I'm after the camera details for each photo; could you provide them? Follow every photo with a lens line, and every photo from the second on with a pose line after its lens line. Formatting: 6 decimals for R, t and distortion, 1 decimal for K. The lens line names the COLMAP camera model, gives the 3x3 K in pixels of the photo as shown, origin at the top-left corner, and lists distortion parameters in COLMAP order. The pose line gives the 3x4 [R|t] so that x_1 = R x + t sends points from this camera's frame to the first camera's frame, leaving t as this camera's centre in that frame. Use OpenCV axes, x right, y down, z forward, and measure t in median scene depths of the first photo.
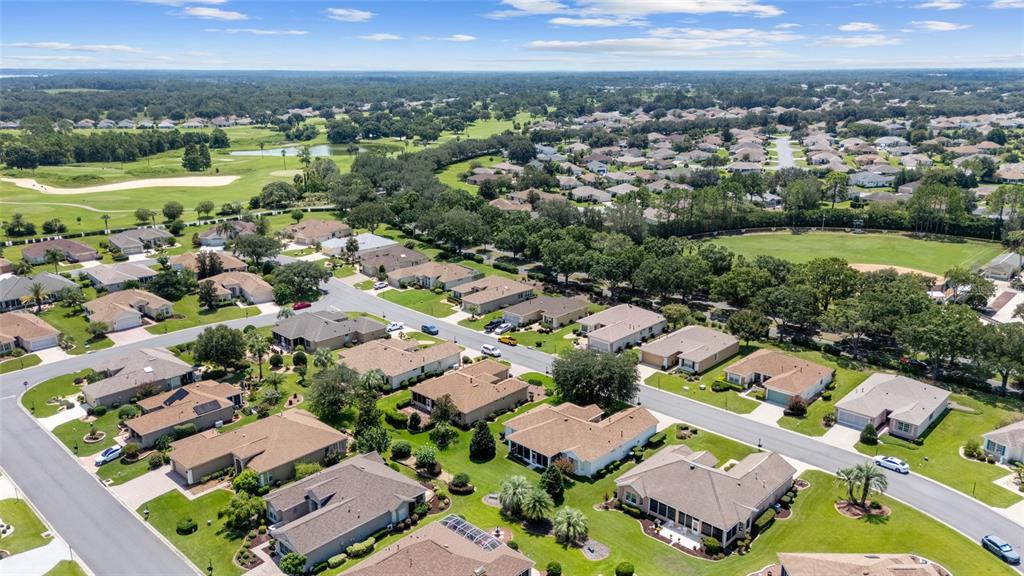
lens RADIAL K [[763.8, 0, 512.0], [0, 763.8, 288.0], [0, 0, 1]] dist [0.039126, -0.004316]
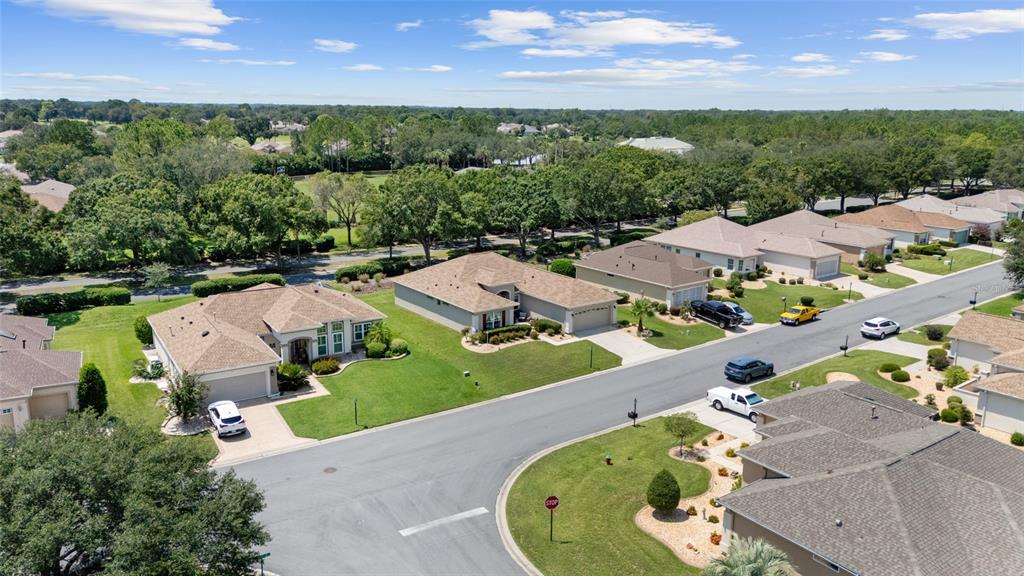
lens RADIAL K [[763.8, 0, 512.0], [0, 763.8, 288.0], [0, 0, 1]] dist [0.039126, -0.004316]
pose [[0.183803, -0.237166, 0.953923, -0.465607], [0.264866, 0.946511, 0.184289, -0.079100], [-0.946606, 0.218788, 0.236789, 1.025951]]
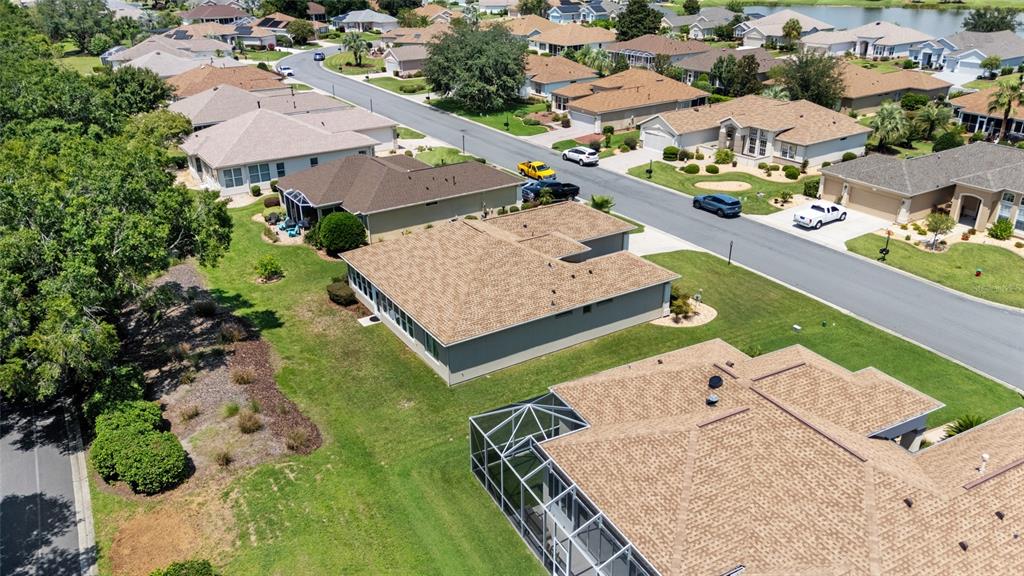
lens RADIAL K [[763.8, 0, 512.0], [0, 763.8, 288.0], [0, 0, 1]] dist [0.039126, -0.004316]
pose [[-0.966854, -0.100960, 0.234524, -0.098881], [0.074774, 0.766279, 0.638142, -0.173454], [-0.244137, 0.634526, -0.733331, 1.357826]]
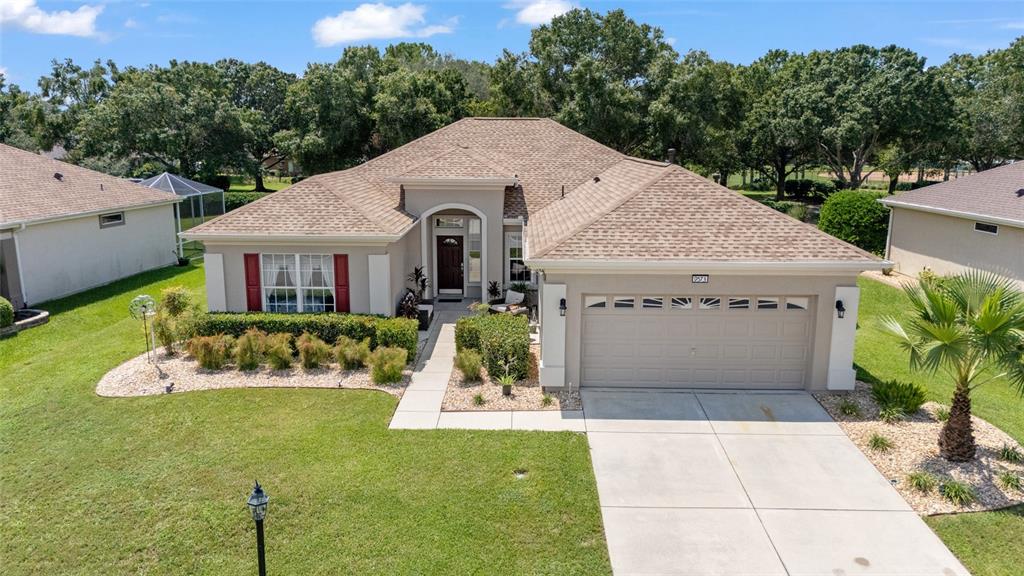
lens RADIAL K [[763.8, 0, 512.0], [0, 763.8, 288.0], [0, 0, 1]] dist [0.039126, -0.004316]
pose [[0.735616, -0.139676, 0.662842, -0.129674], [0.191336, 0.981509, -0.005517, 0.017437], [-0.649815, 0.130884, 0.748739, 1.034665]]
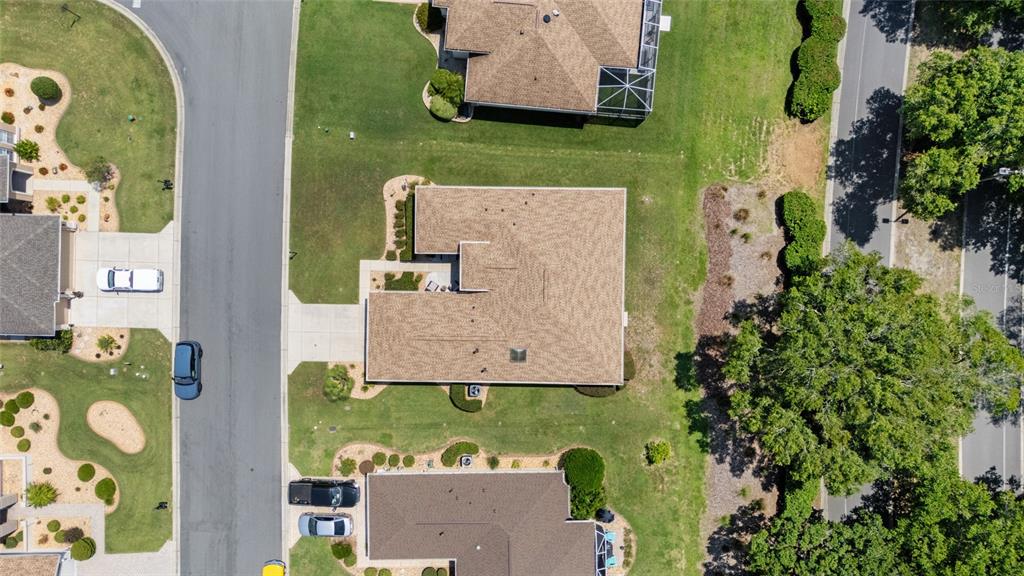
lens RADIAL K [[763.8, 0, 512.0], [0, 763.8, 288.0], [0, 0, 1]] dist [0.039126, -0.004316]
pose [[0.672713, 0.739850, -0.008915, -0.026659], [-0.188040, 0.182605, 0.965037, -0.330070], [0.715611, -0.647516, 0.261962, 1.053362]]
